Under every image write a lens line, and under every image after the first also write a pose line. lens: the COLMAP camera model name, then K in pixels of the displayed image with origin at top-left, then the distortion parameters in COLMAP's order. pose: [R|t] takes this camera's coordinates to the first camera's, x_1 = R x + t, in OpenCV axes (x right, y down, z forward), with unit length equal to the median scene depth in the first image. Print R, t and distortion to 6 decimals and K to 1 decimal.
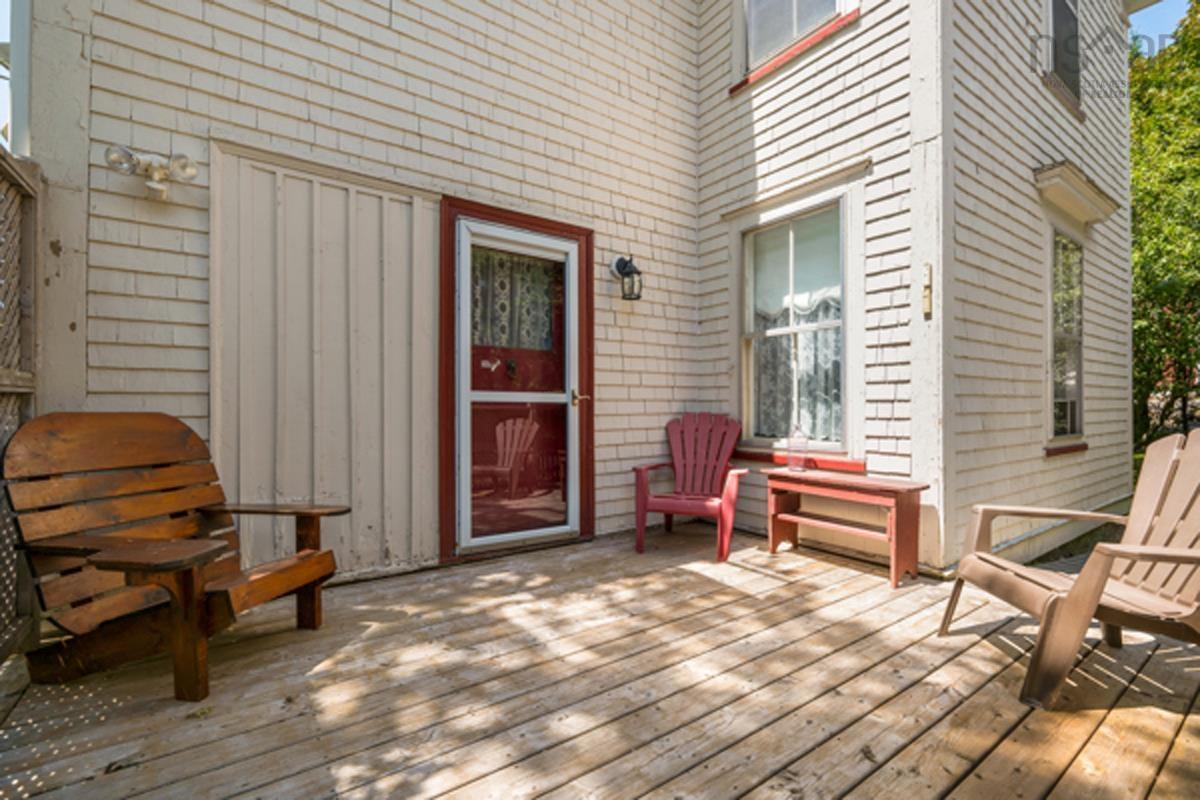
lens RADIAL K [[557.9, 0, 604.2], [0, 557.9, 402.0], [0, 0, 1]] dist [0.000598, 0.000061]
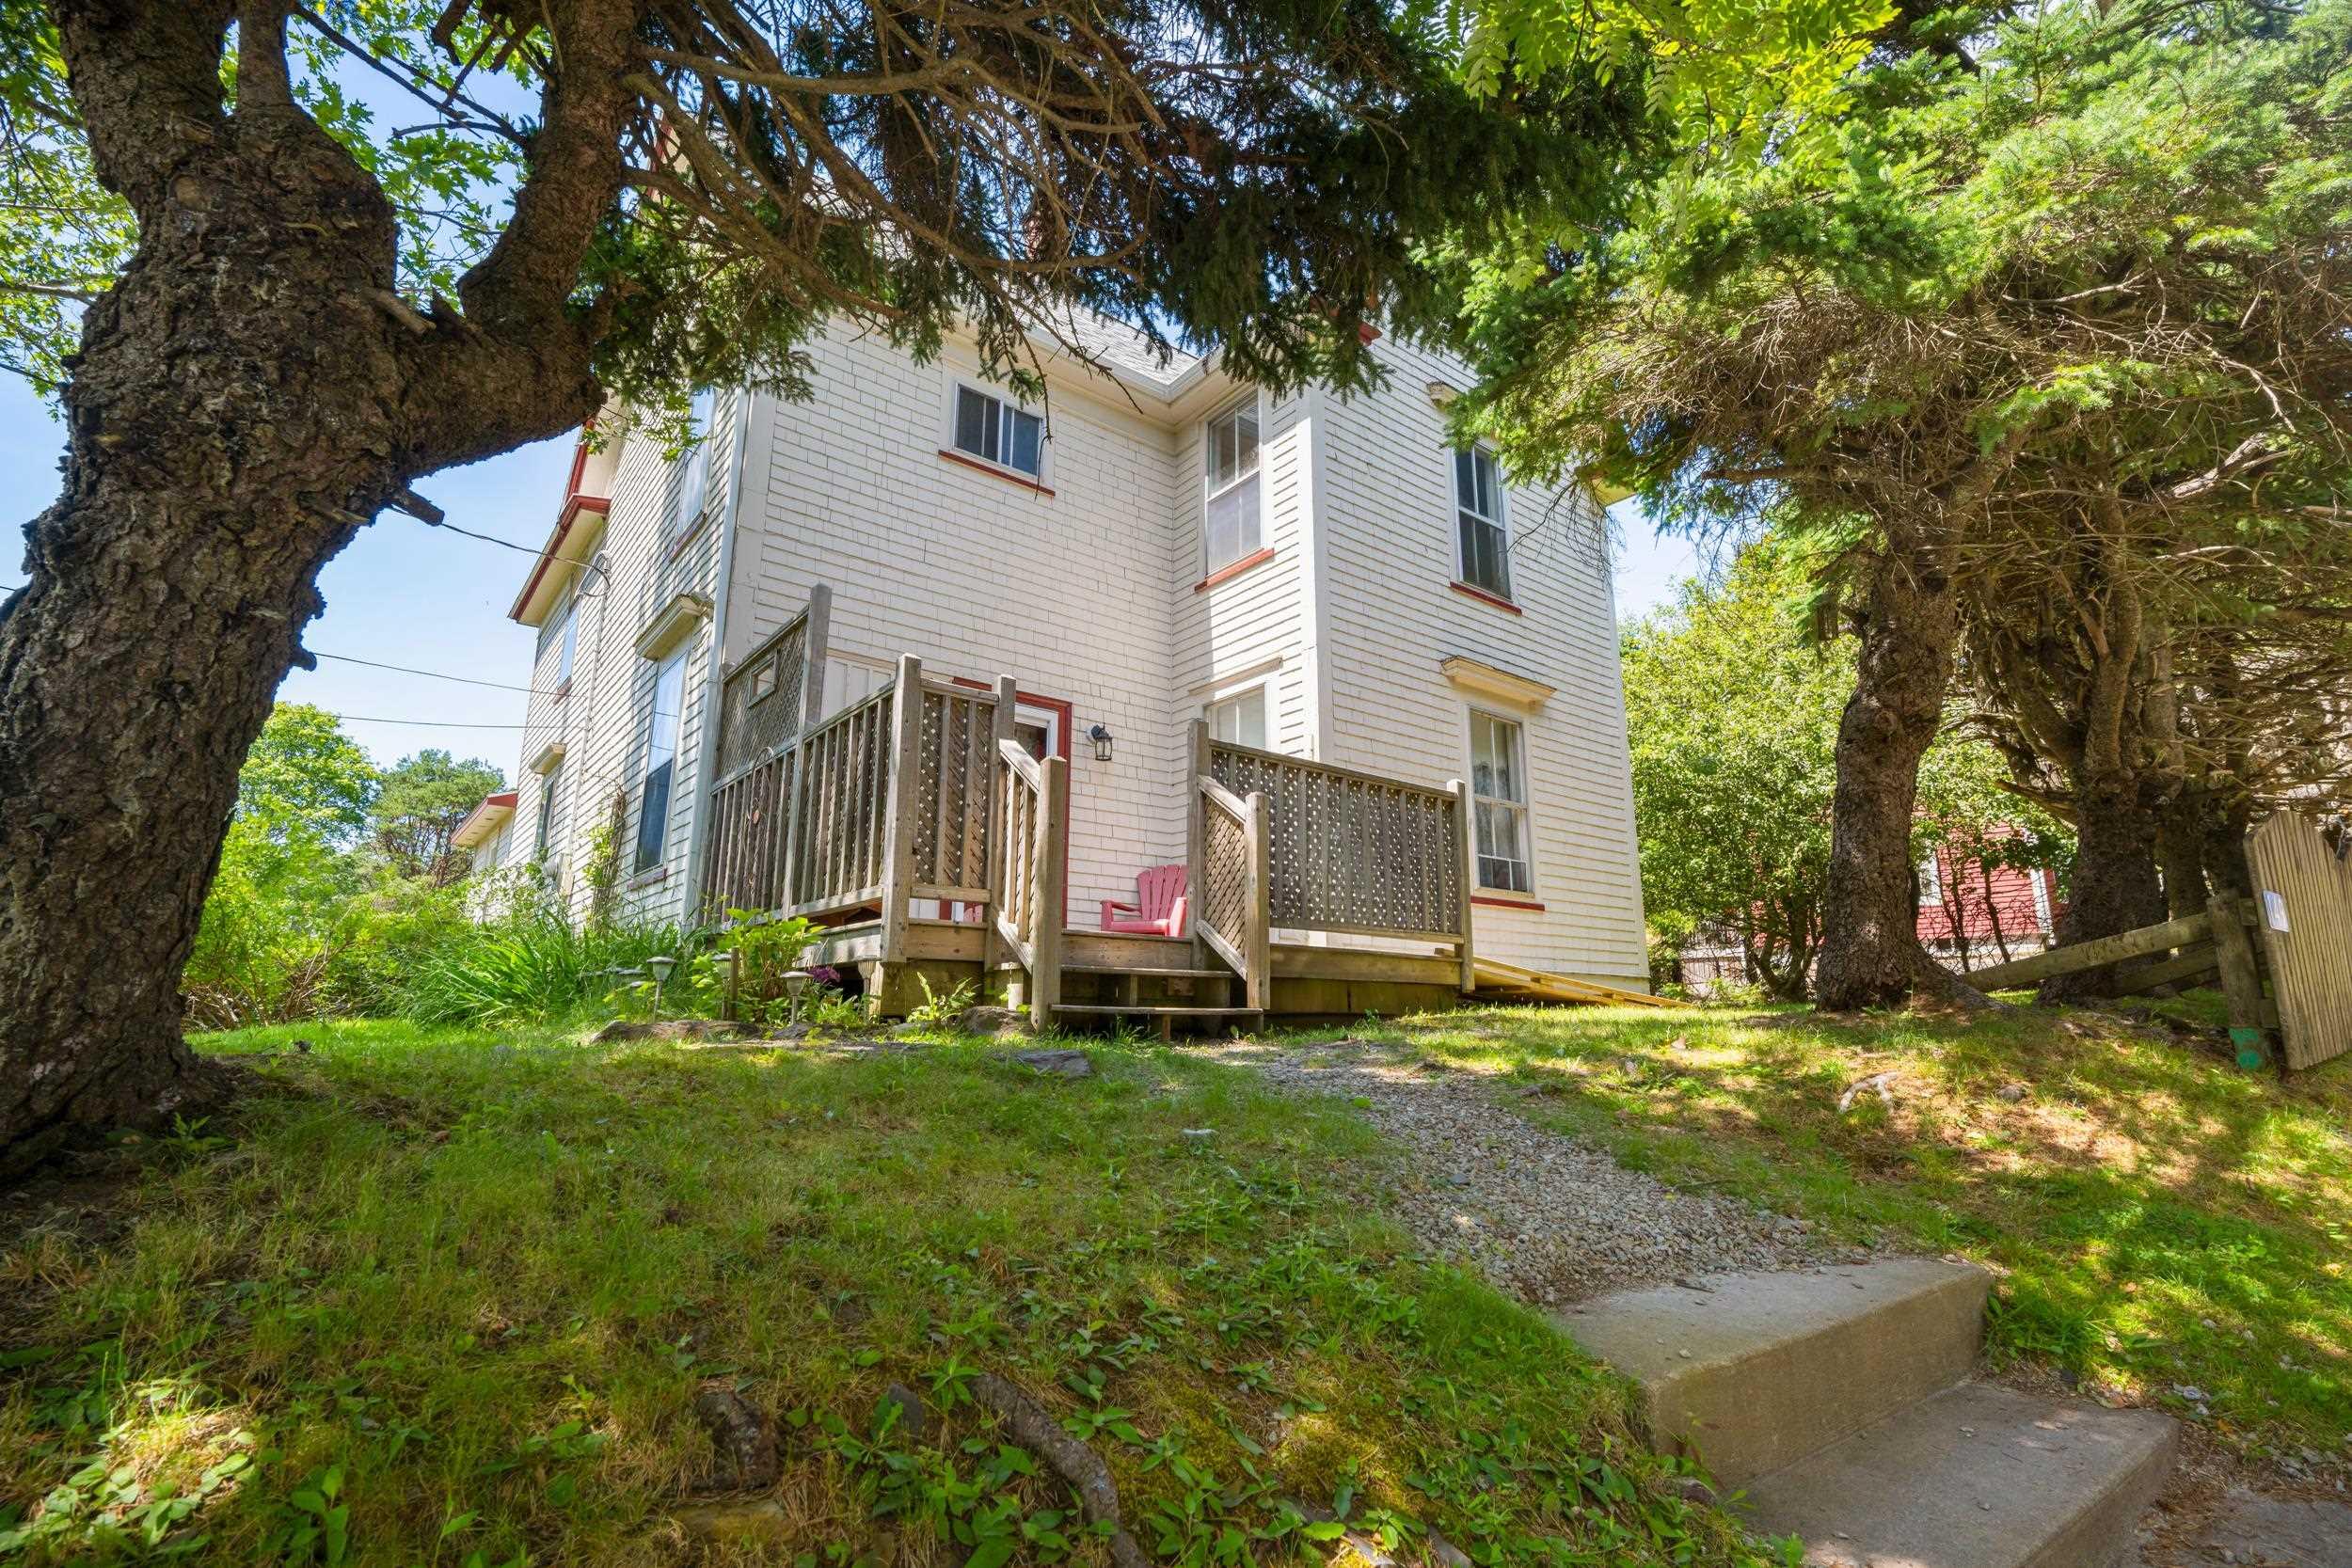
lens RADIAL K [[1121.0, 0, 1181.7], [0, 1121.0, 776.4], [0, 0, 1]] dist [0.023231, 0.000132]
pose [[0.999226, 0.017931, 0.035010, 0.129687], [-0.010437, 0.979011, -0.203539, 0.318319], [-0.037925, 0.203016, 0.978441, -1.270372]]
